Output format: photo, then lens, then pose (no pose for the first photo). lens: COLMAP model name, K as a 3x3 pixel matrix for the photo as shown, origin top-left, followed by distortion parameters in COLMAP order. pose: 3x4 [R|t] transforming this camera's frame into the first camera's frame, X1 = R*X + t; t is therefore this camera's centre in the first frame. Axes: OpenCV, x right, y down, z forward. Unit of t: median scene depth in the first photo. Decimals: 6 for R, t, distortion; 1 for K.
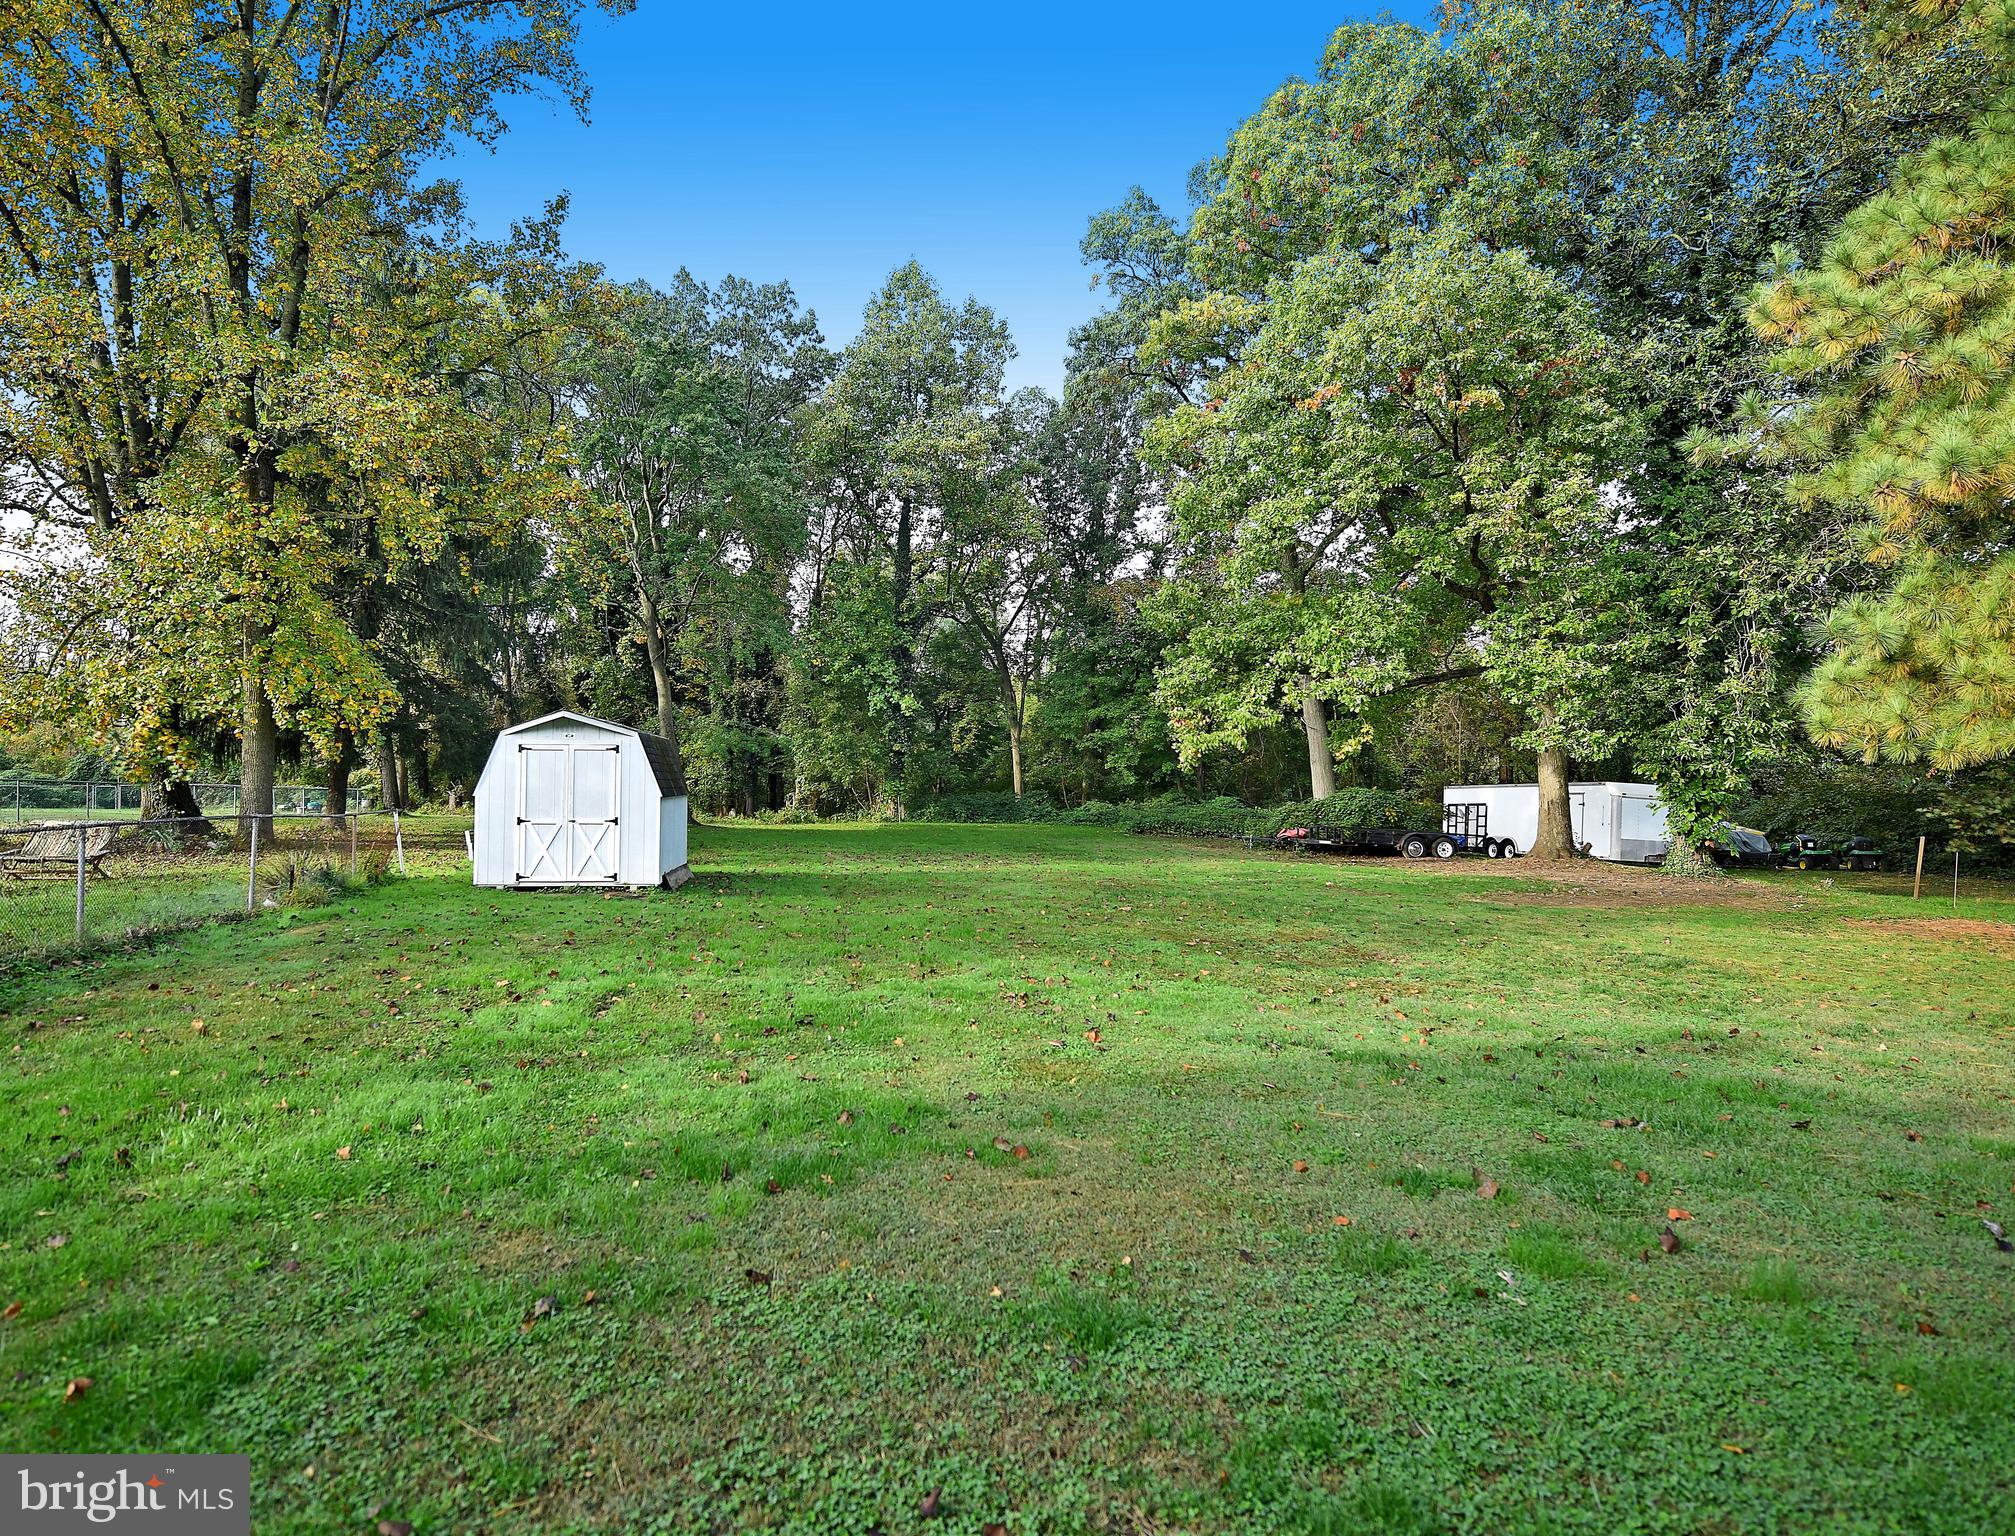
lens RADIAL K [[1143.3, 0, 1007.5], [0, 1143.3, 768.0], [0, 0, 1]] dist [-0.003778, -0.002660]
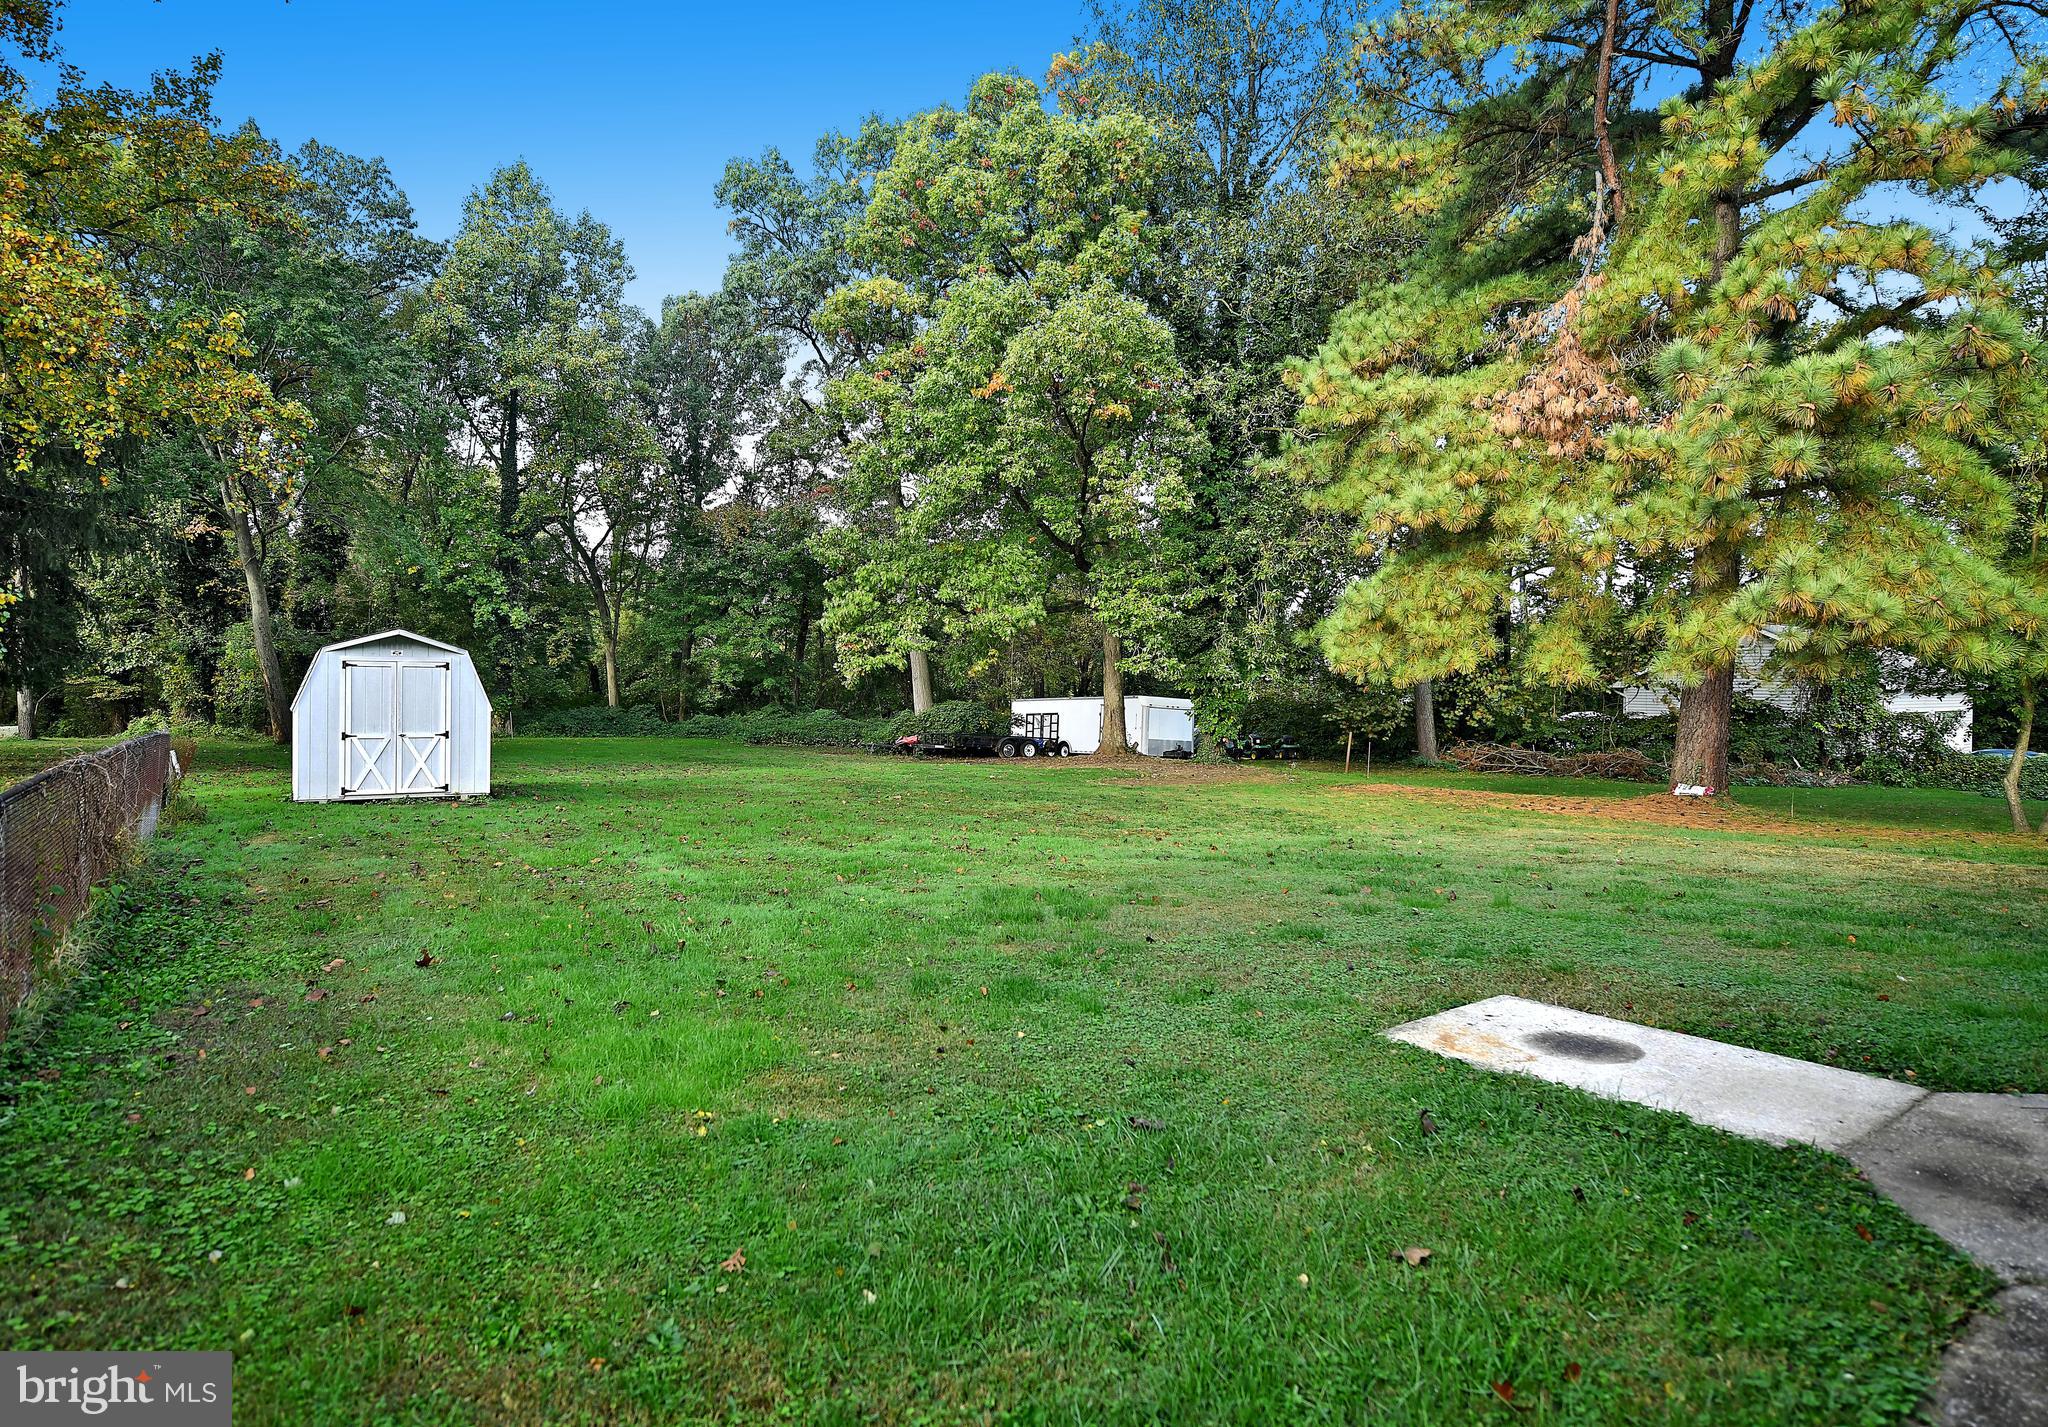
lens RADIAL K [[1144.6, 0, 1023.4], [0, 1144.6, 720.6], [0, 0, 1]] dist [0.000149, -0.000250]
pose [[0.890138, -0.011206, 0.455552, -0.242768], [-0.004626, 0.999424, 0.033624, -0.003248], [-0.455667, -0.032038, 0.889574, -0.127724]]
